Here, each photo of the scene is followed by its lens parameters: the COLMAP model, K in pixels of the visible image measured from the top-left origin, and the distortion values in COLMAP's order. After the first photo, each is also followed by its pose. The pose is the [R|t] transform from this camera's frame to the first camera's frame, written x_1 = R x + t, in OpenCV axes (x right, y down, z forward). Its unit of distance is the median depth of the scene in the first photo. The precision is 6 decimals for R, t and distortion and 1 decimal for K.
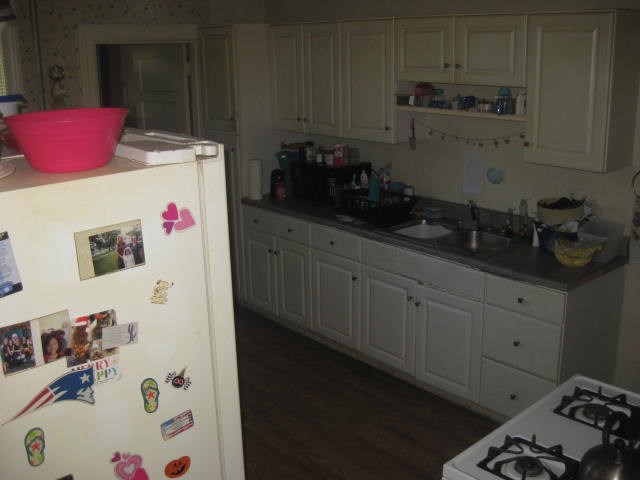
lens RADIAL K [[681.2, 0, 320.0], [0, 681.2, 240.0], [0, 0, 1]] dist [-0.180413, 0.105355]
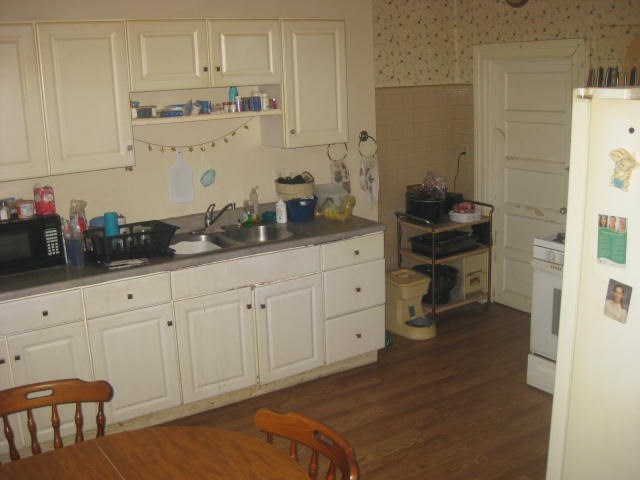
lens RADIAL K [[681.2, 0, 320.0], [0, 681.2, 240.0], [0, 0, 1]] dist [-0.180413, 0.105355]
pose [[0.168441, -0.249016, 0.953739, -0.791472], [0.297582, 0.935265, 0.191636, -0.168176], [-0.939719, 0.251536, 0.231640, 0.690535]]
